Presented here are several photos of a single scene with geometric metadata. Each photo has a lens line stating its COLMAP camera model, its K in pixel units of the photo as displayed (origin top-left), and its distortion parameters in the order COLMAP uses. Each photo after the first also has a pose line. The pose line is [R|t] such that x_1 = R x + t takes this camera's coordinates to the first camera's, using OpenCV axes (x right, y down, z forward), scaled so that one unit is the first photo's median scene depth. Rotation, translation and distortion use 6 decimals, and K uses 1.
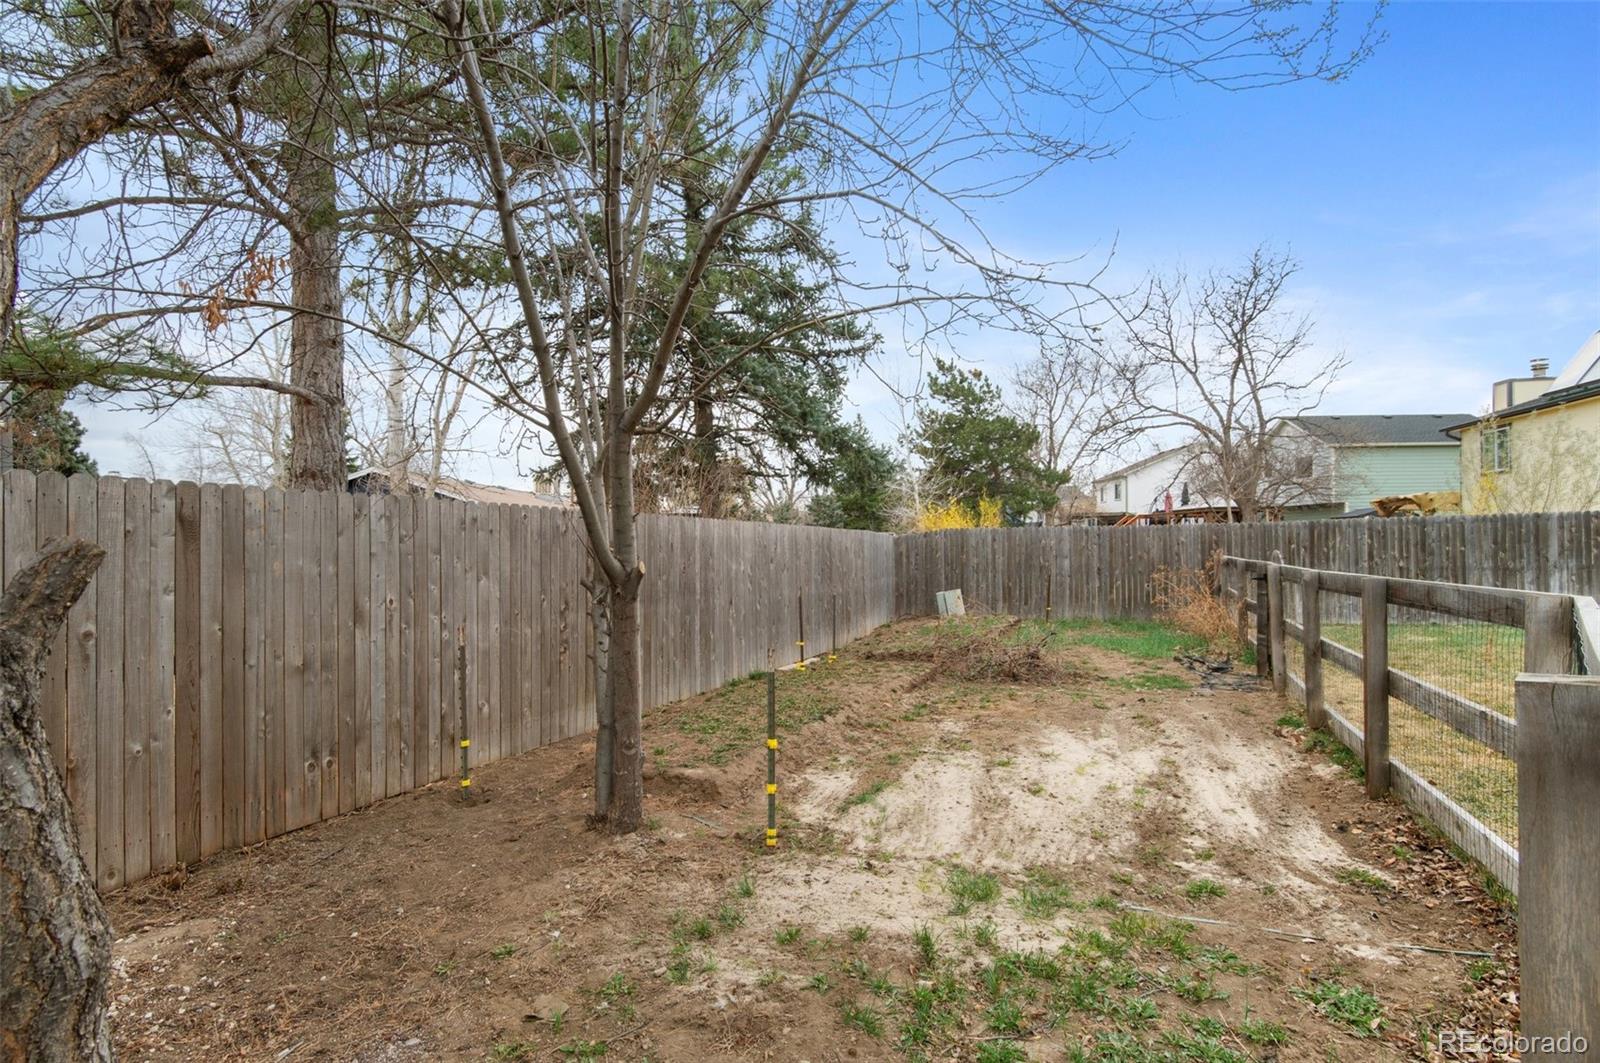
lens RADIAL K [[782.1, 0, 803.3], [0, 782.1, 531.0], [0, 0, 1]] dist [-0.003847, -0.001240]
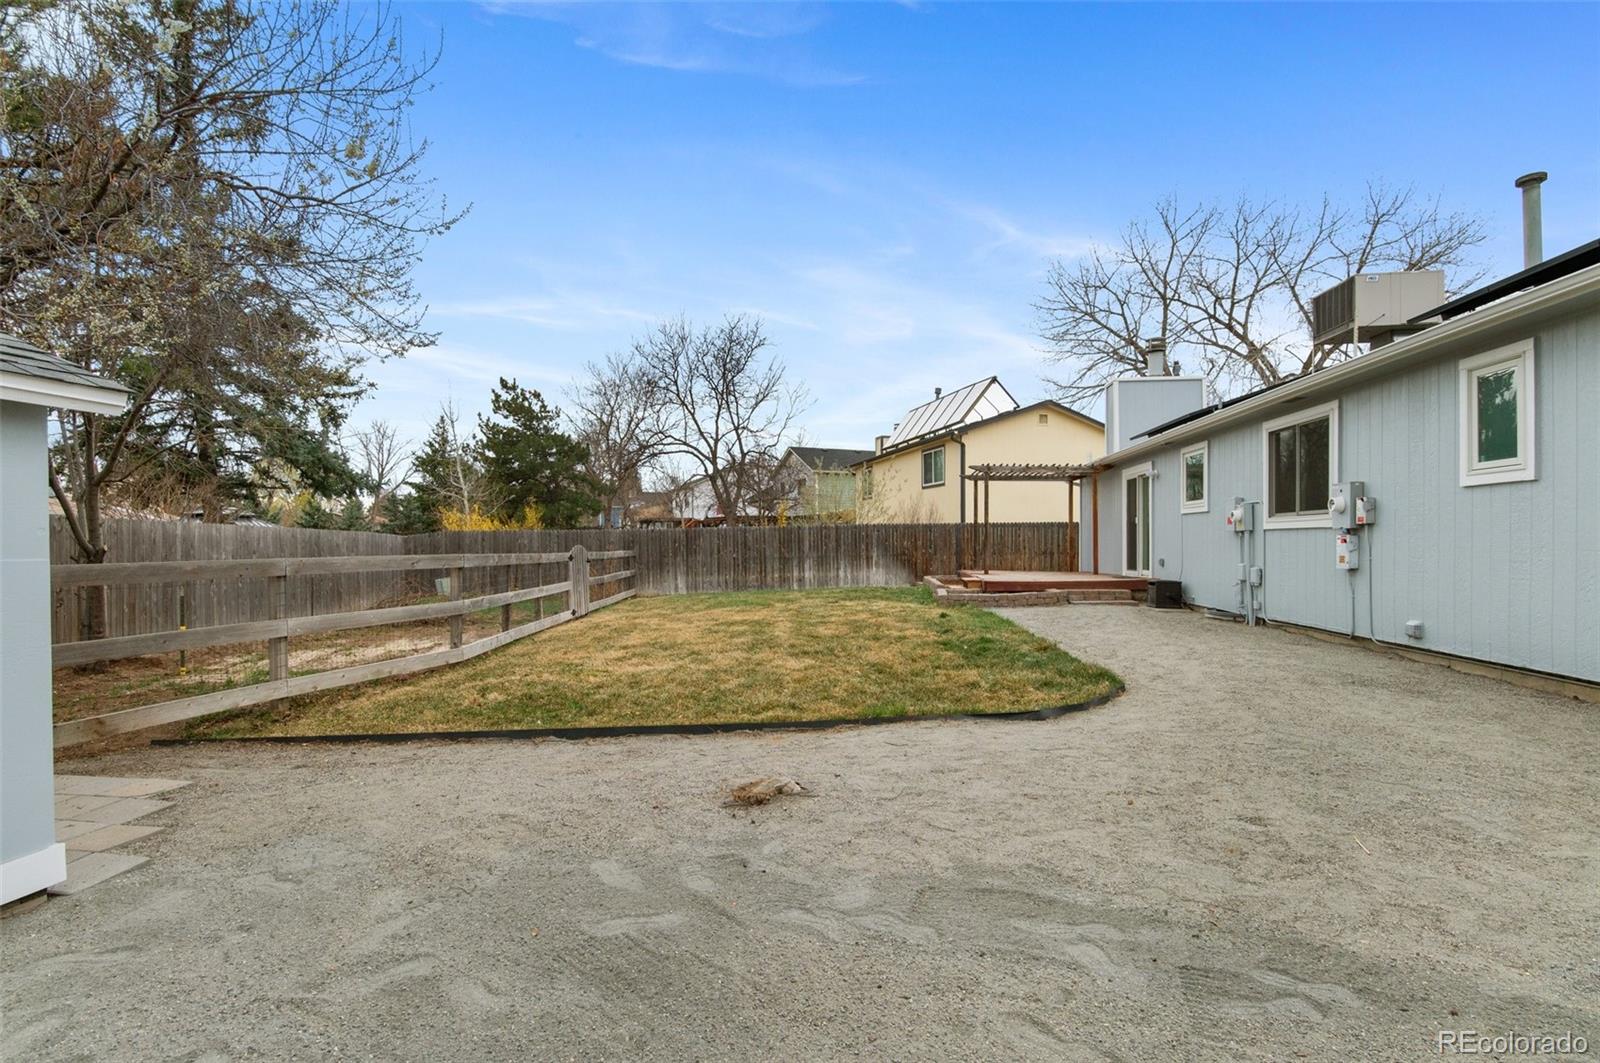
lens RADIAL K [[782.1, 0, 790.6], [0, 782.1, 541.8], [0, 0, 1]] dist [-0.003847, -0.001240]
pose [[0.899348, 0.005049, 0.437204, 0.079461], [-0.010040, 0.999908, 0.009104, -0.001415], [-0.437118, -0.012577, 0.899316, -0.252830]]
